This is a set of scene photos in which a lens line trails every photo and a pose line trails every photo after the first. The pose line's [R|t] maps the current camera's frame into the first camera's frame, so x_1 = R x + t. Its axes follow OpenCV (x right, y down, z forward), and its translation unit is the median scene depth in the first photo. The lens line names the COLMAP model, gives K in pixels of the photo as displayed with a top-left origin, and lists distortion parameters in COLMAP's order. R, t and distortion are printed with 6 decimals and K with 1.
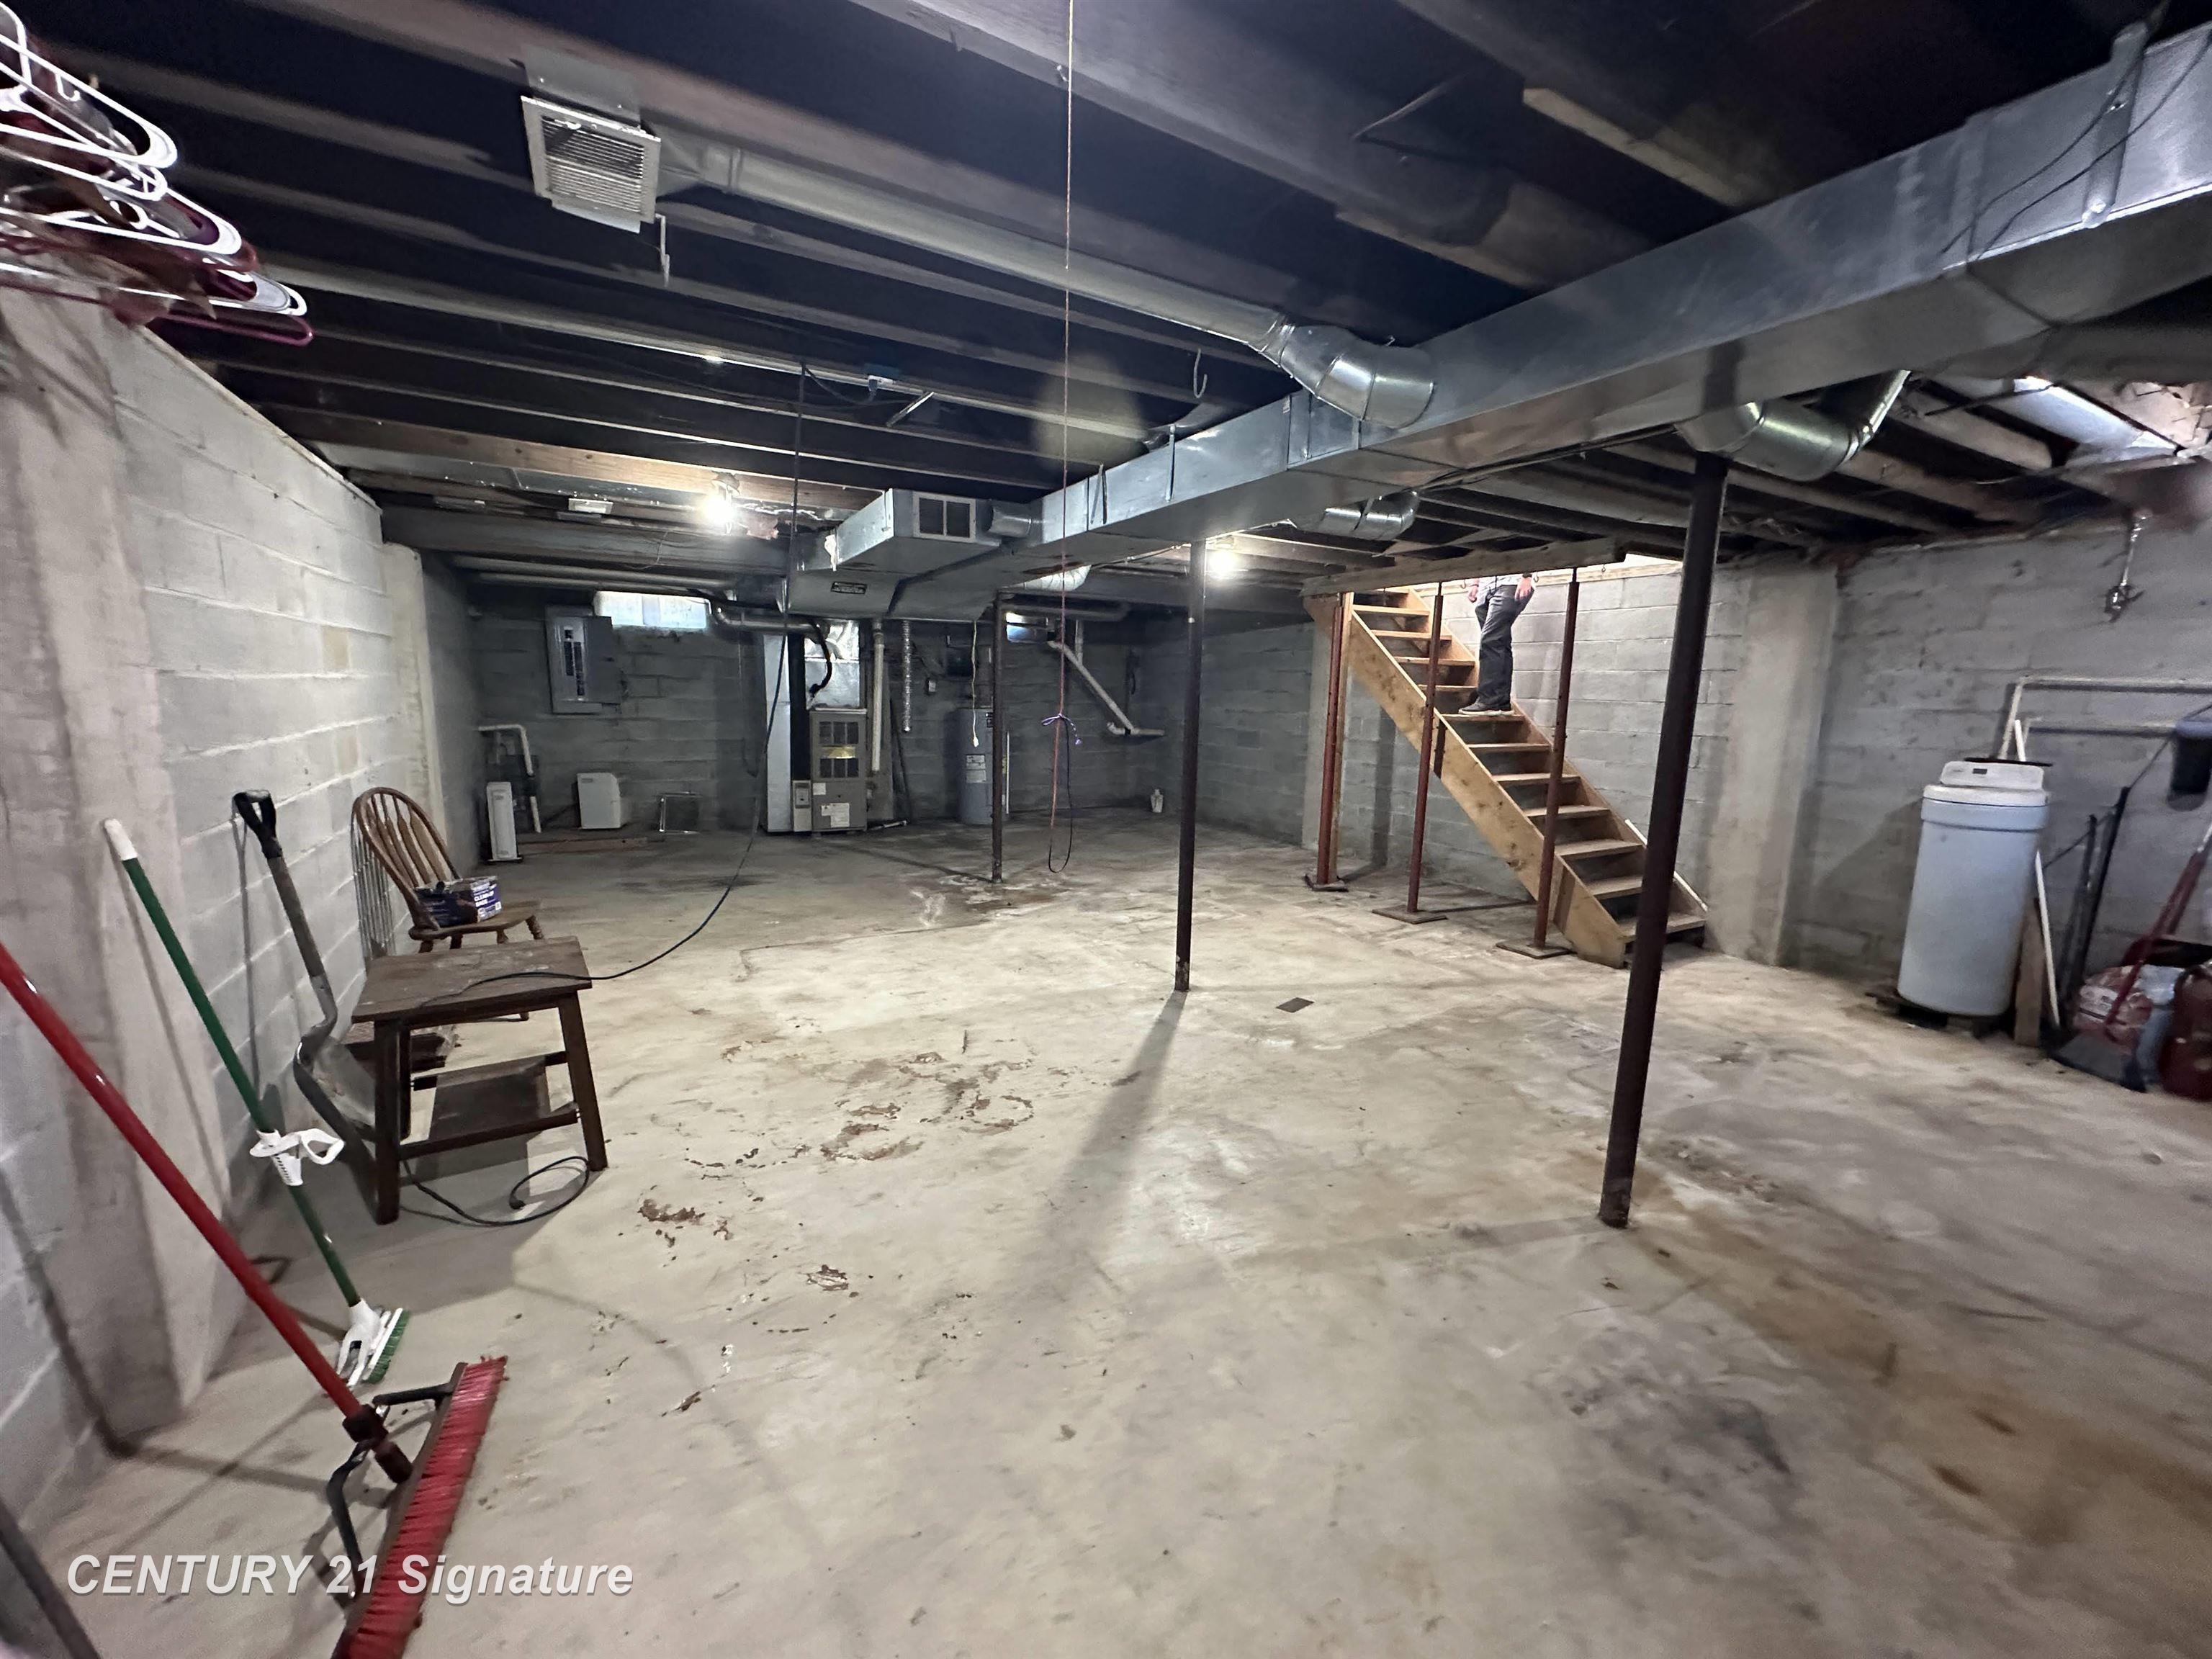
lens RADIAL K [[880.7, 0, 1110.0], [0, 880.7, 824.5], [0, 0, 1]] dist [-0.003493, 0.000731]
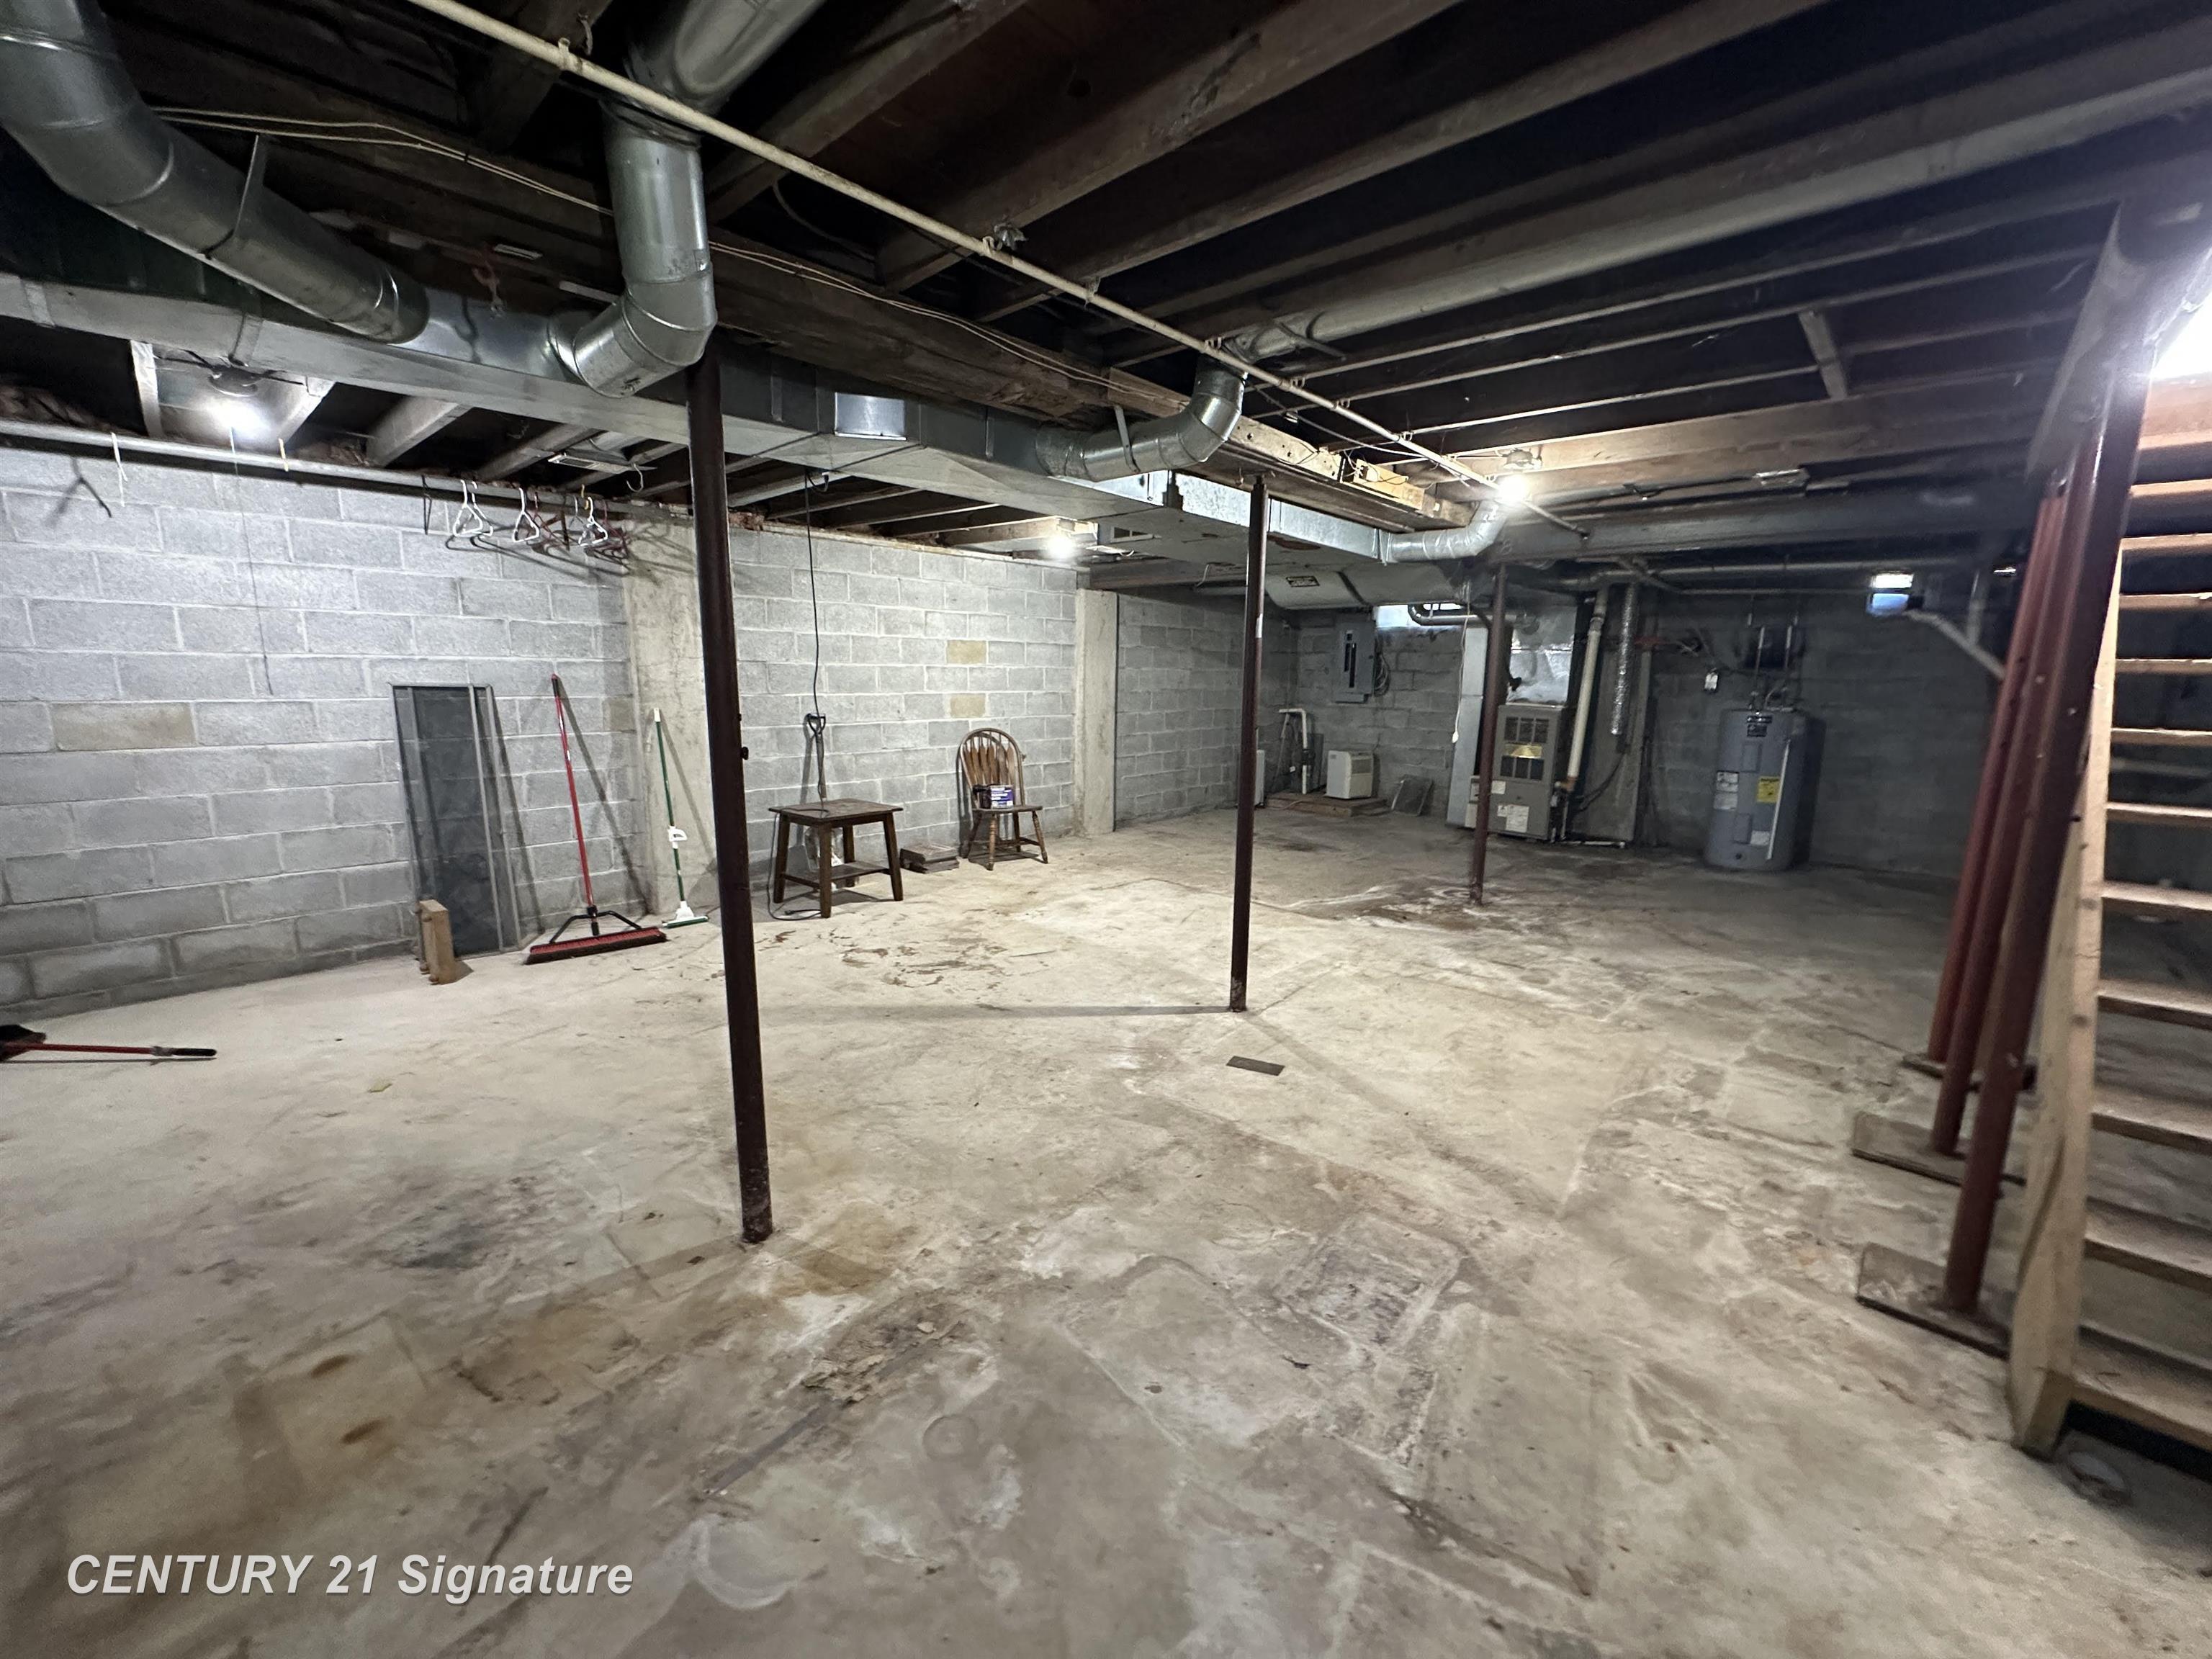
lens RADIAL K [[880.7, 0, 1114.5], [0, 880.7, 829.8], [0, 0, 1]] dist [-0.003493, 0.000731]
pose [[0.304265, 0.155949, -0.939736, 0.689218], [-0.157789, 0.981132, 0.111730, -0.055751], [0.939428, 0.114285, 0.323131, 0.469735]]
